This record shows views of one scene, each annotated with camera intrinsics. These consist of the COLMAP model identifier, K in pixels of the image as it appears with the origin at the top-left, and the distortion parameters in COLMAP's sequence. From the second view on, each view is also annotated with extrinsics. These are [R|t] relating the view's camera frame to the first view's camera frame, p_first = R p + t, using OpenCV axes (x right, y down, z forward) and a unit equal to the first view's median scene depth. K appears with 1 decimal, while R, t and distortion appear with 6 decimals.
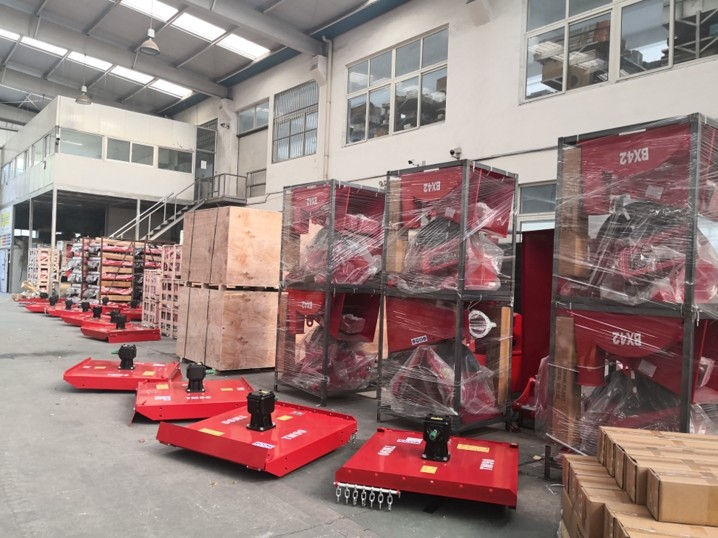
lens RADIAL K [[589.6, 0, 359.0], [0, 589.6, 269.0], [0, 0, 1]] dist [-0.004467, -0.001353]
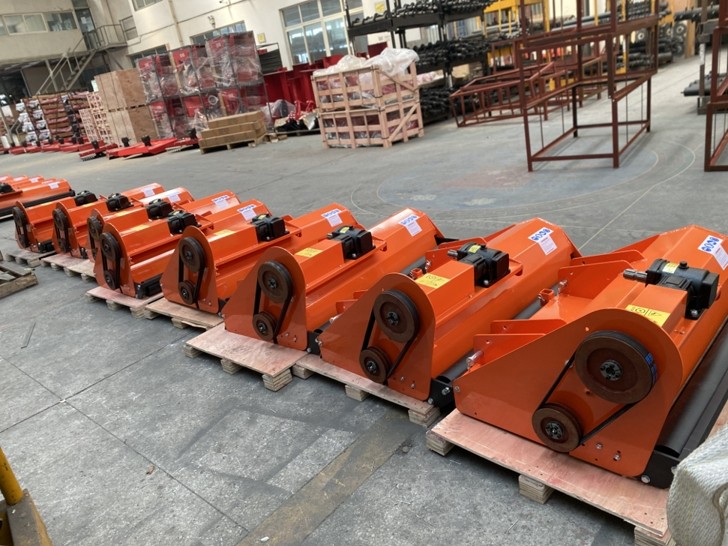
lens RADIAL K [[568.6, 0, 364.0], [0, 568.6, 273.0], [0, 0, 1]] dist [0.009220, 0.006734]
pose [[0.966714, -0.249083, 0.058498, 0.133255], [0.211396, 0.906361, 0.365817, -0.001504], [-0.144139, -0.341274, 0.928847, -0.498962]]
